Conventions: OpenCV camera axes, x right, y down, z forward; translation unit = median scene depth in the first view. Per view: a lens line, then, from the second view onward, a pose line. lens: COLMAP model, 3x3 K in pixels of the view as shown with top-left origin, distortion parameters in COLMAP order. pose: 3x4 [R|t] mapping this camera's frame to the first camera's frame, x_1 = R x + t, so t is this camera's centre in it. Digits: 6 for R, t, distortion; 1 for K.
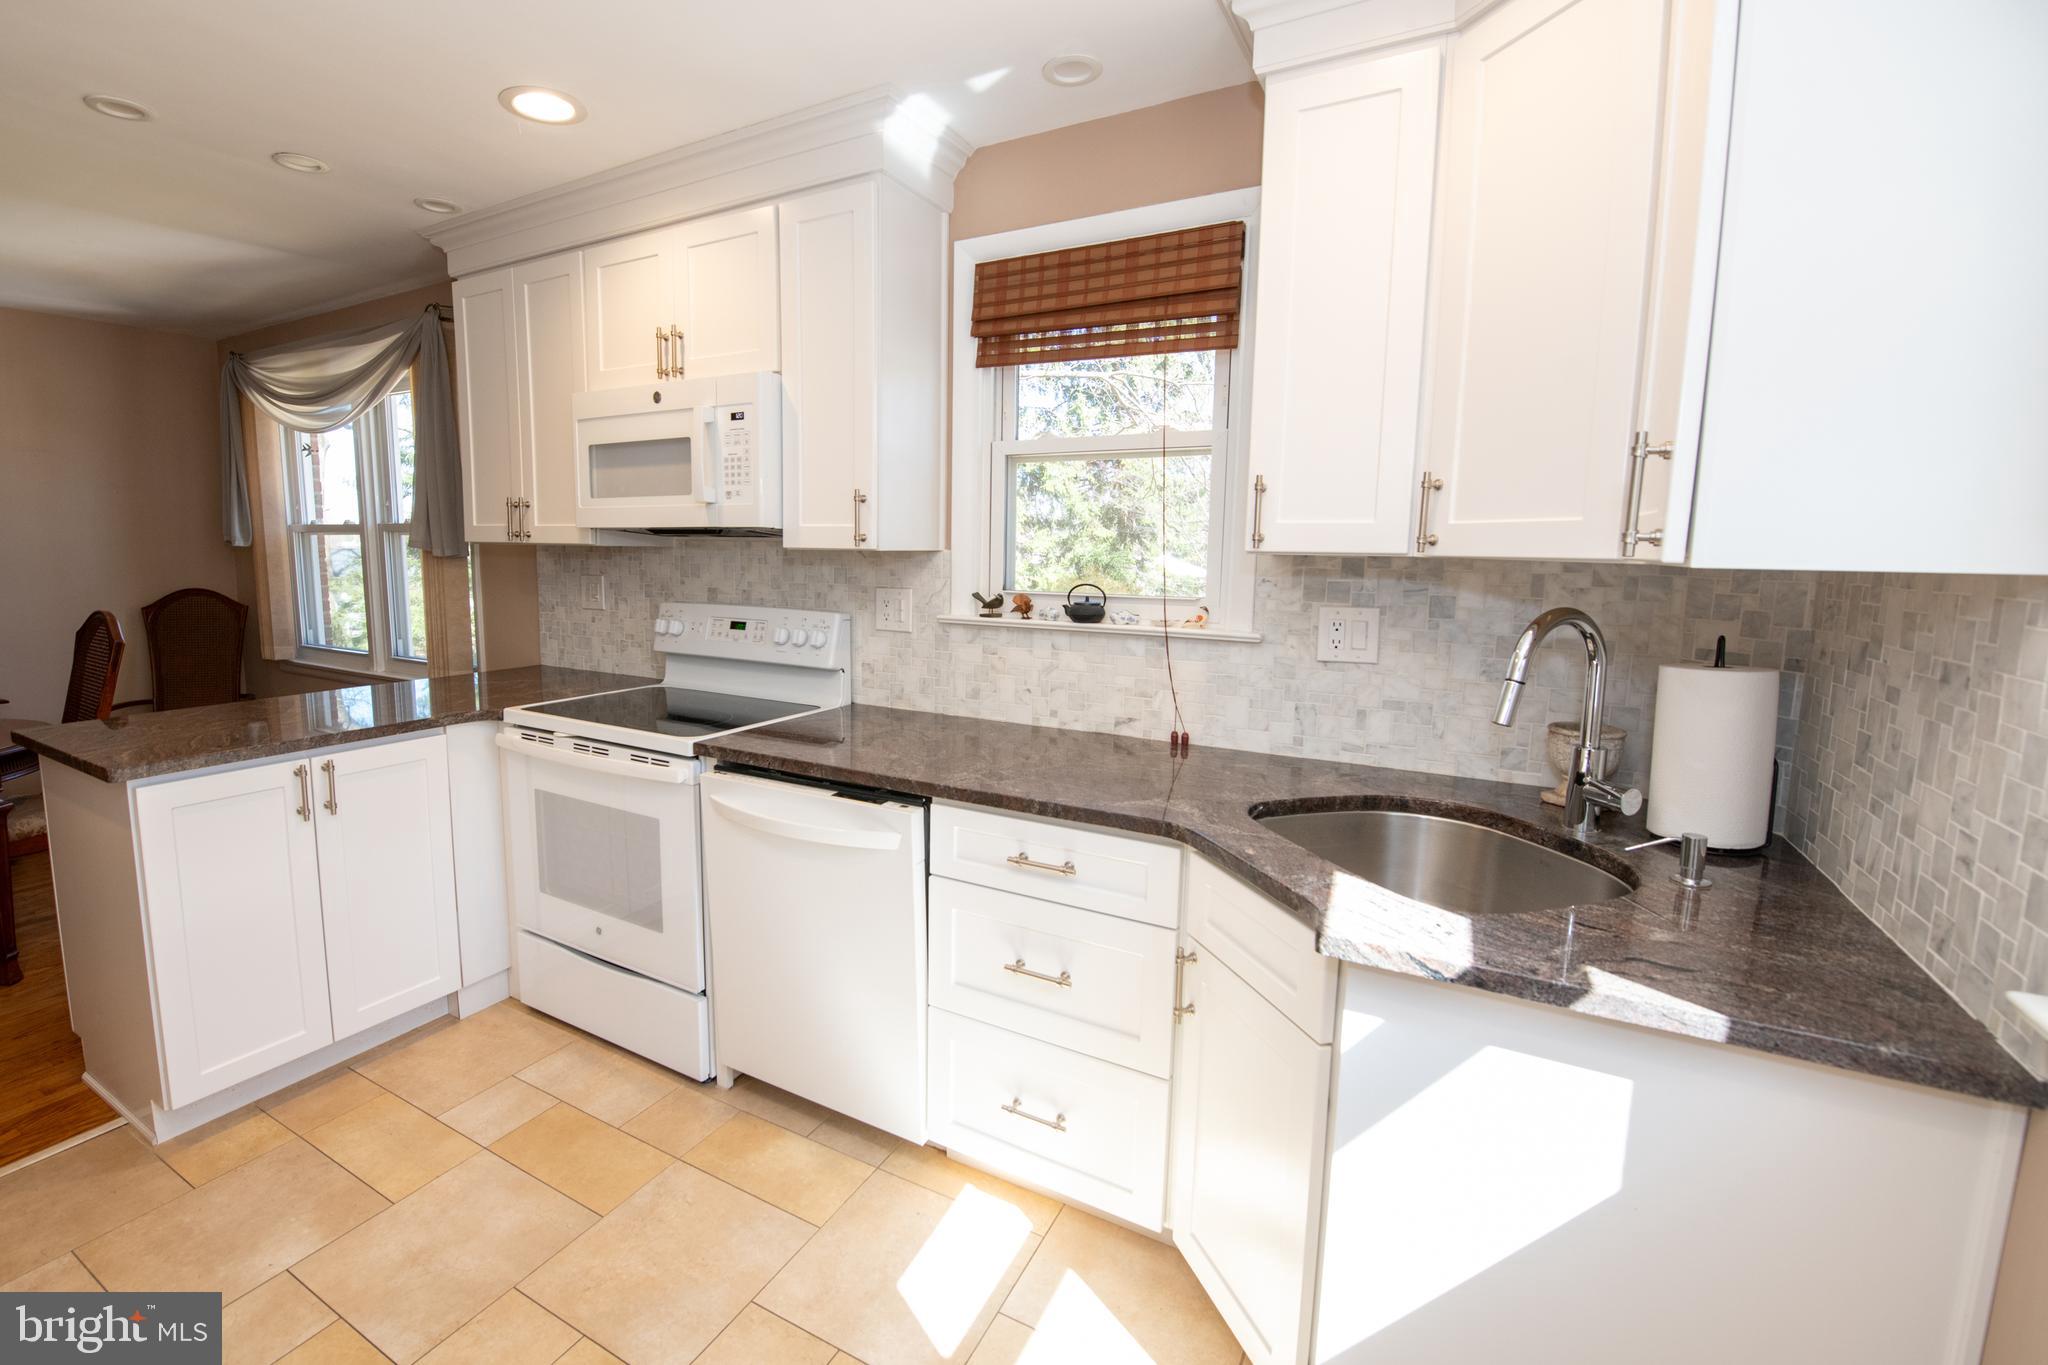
lens RADIAL K [[859.7, 0, 969.0], [0, 859.7, 663.3], [0, 0, 1]] dist [-0.014197, -0.002969]
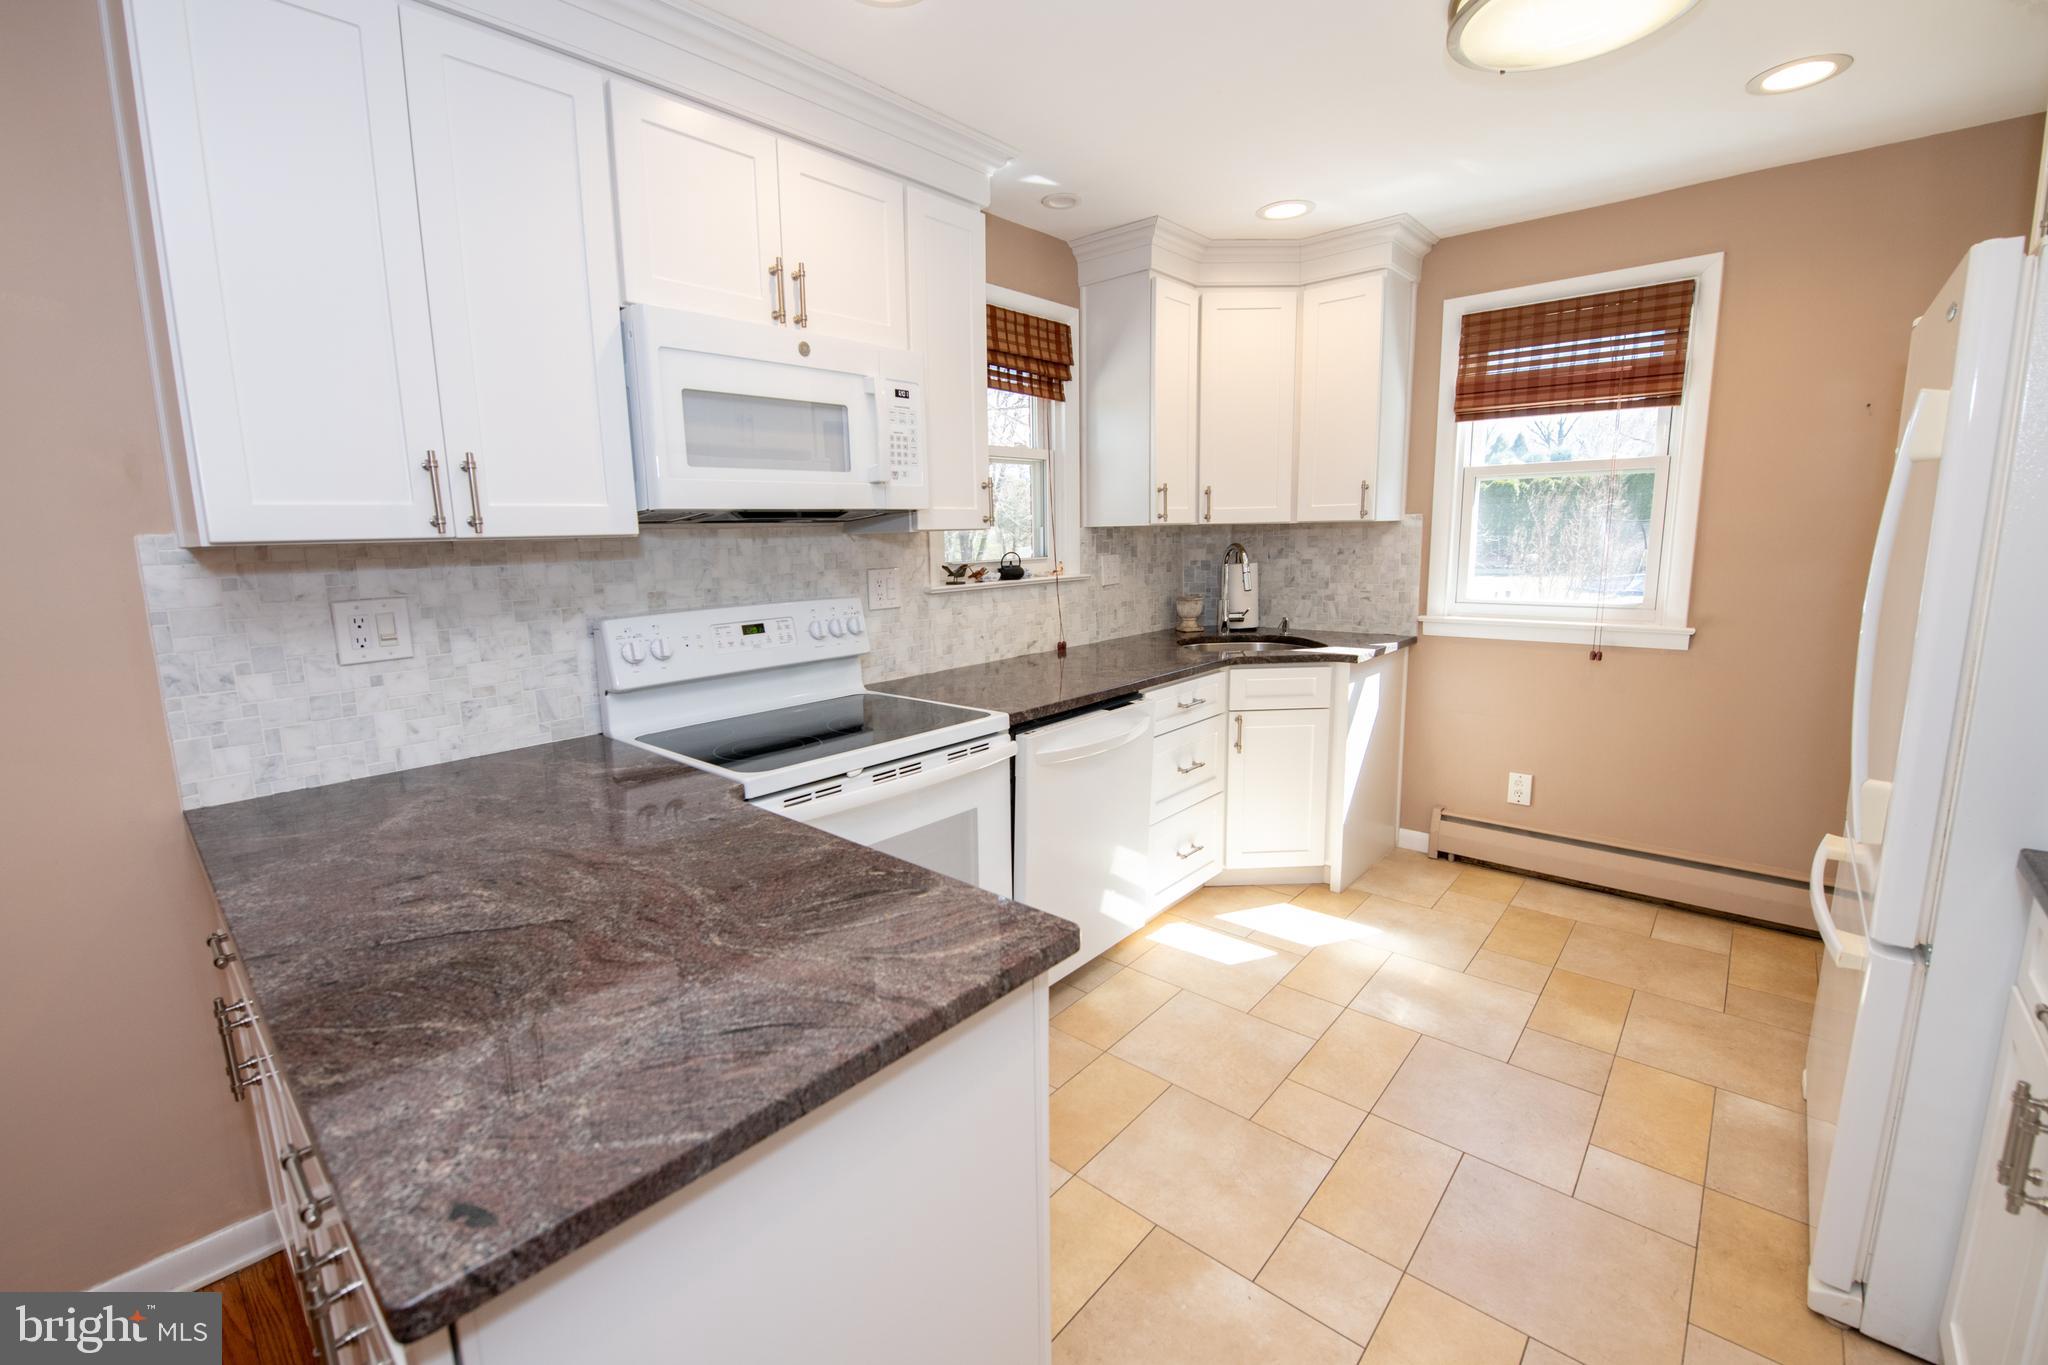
lens RADIAL K [[859.7, 0, 982.9], [0, 859.7, 672.7], [0, 0, 1]] dist [-0.014197, -0.002969]
pose [[0.229283, -0.175328, 0.957439, -1.206123], [0.154691, 0.977706, 0.141995, -0.101954], [-0.960989, 0.115550, 0.251293, 0.690608]]
